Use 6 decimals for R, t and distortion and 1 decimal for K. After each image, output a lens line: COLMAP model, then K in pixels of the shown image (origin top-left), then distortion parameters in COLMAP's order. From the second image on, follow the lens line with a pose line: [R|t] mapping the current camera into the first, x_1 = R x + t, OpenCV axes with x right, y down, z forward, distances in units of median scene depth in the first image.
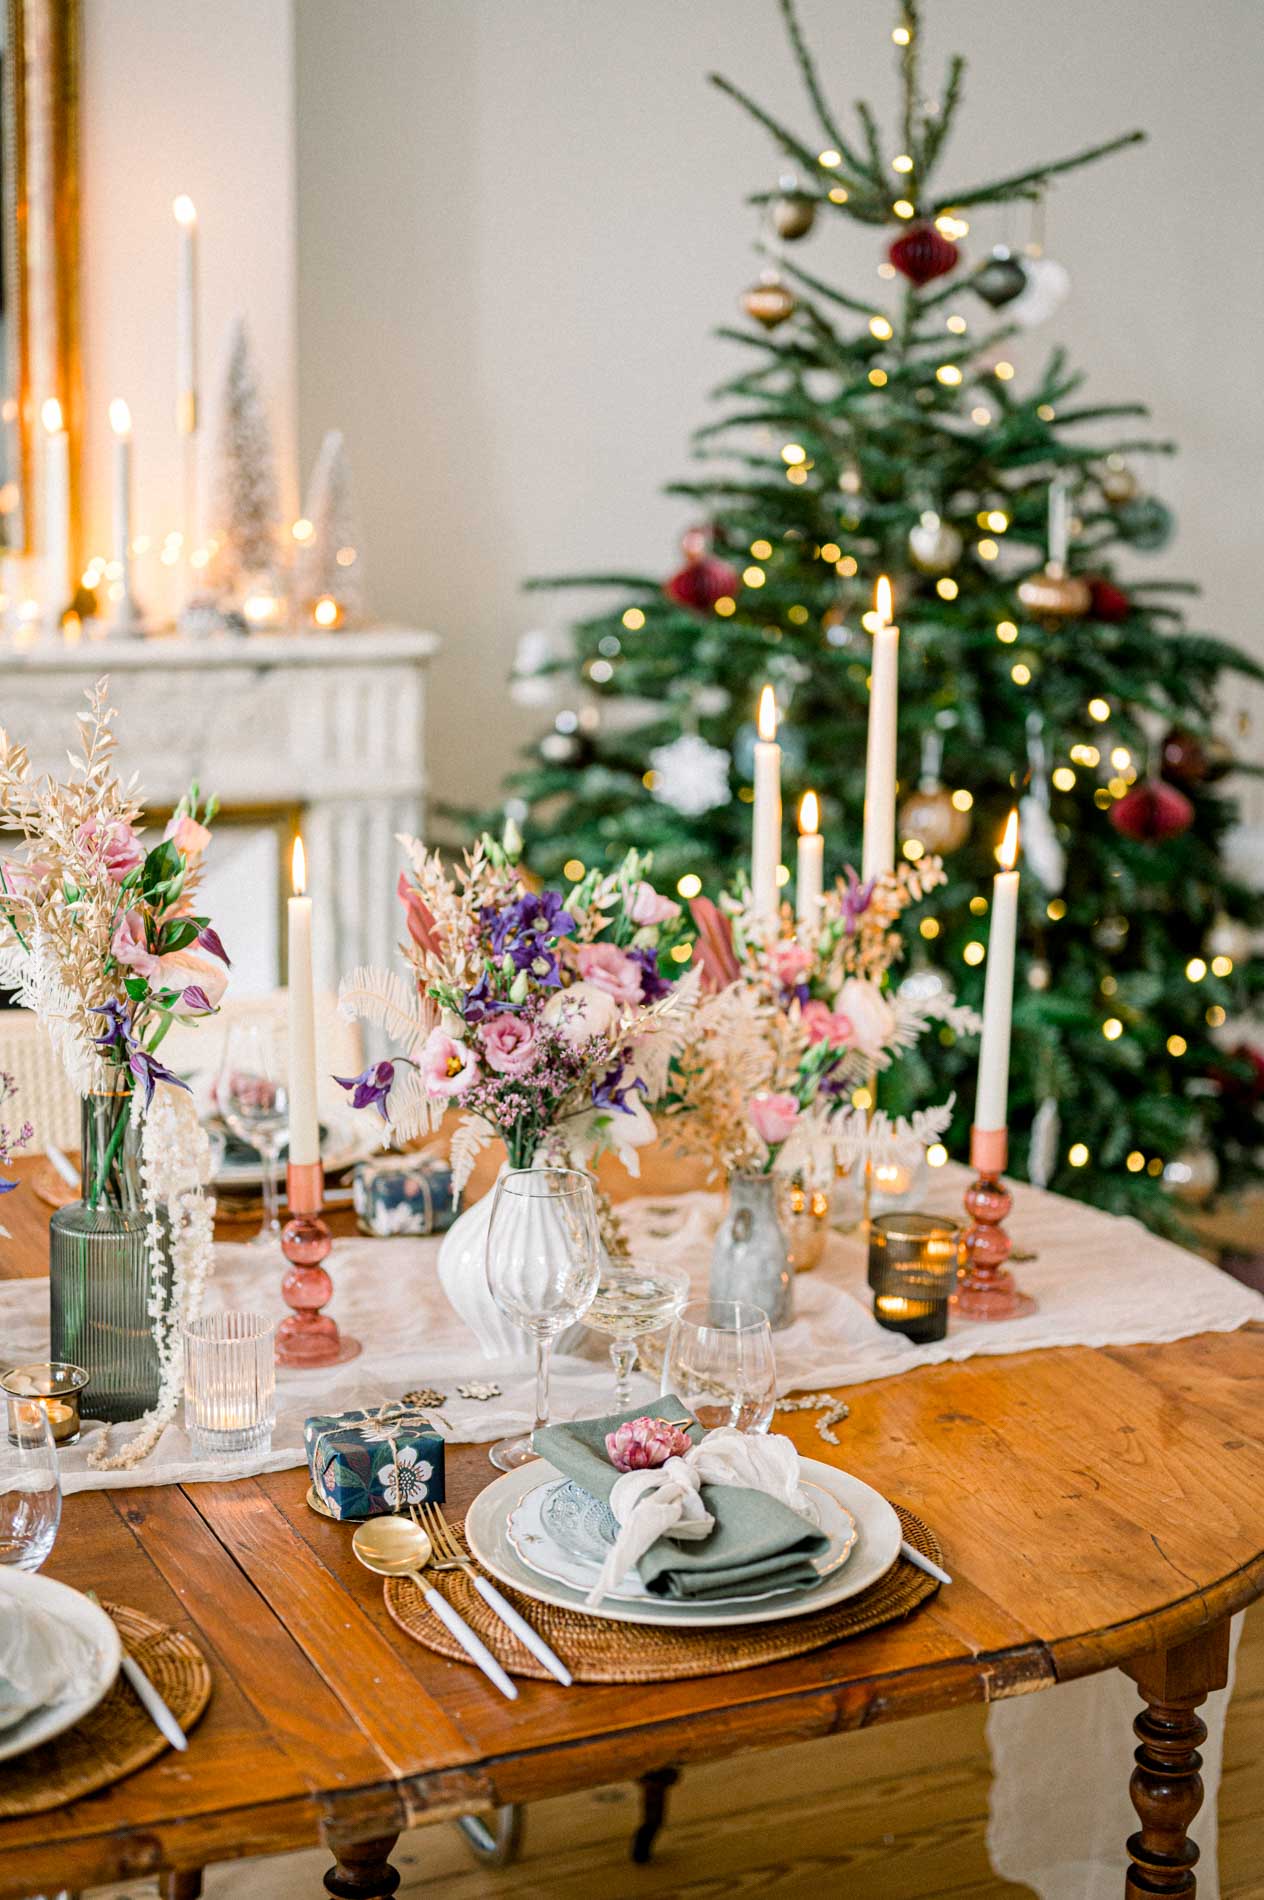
lens RADIAL K [[2932.2, 0, 676.3], [0, 2932.2, 1258.6], [0, 0, 1]] dist [0.009365, 0.012989]
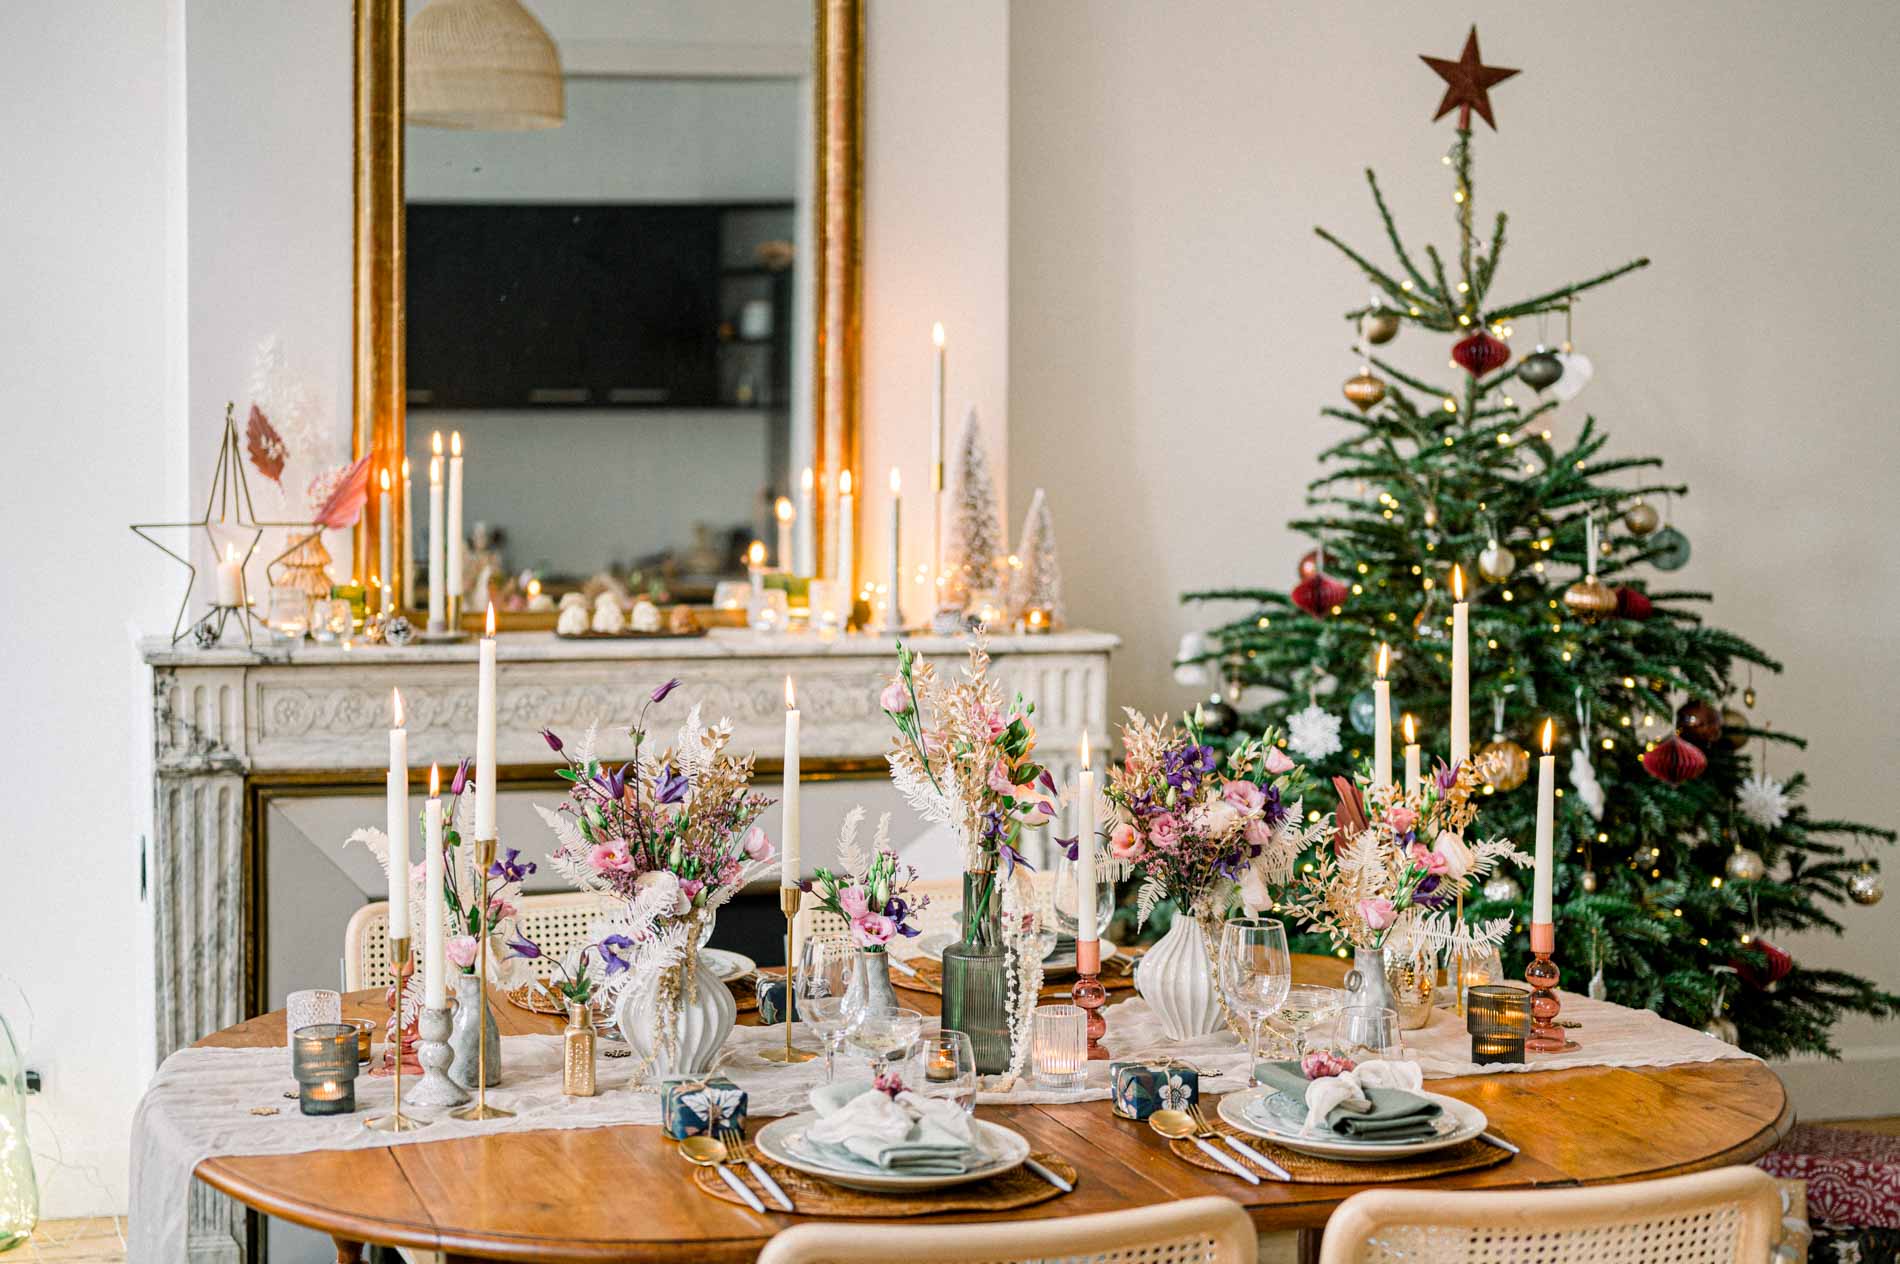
lens RADIAL K [[2759.1, 0, 950.0], [0, 2759.1, 632.0], [0, 0, 1]] dist [0.006575, -0.000588]
pose [[0.993520, -0.013973, -0.112799, -0.016109], [-0.011734, 0.974504, -0.224064, 0.067210], [0.113054, 0.223936, 0.968025, -0.217972]]
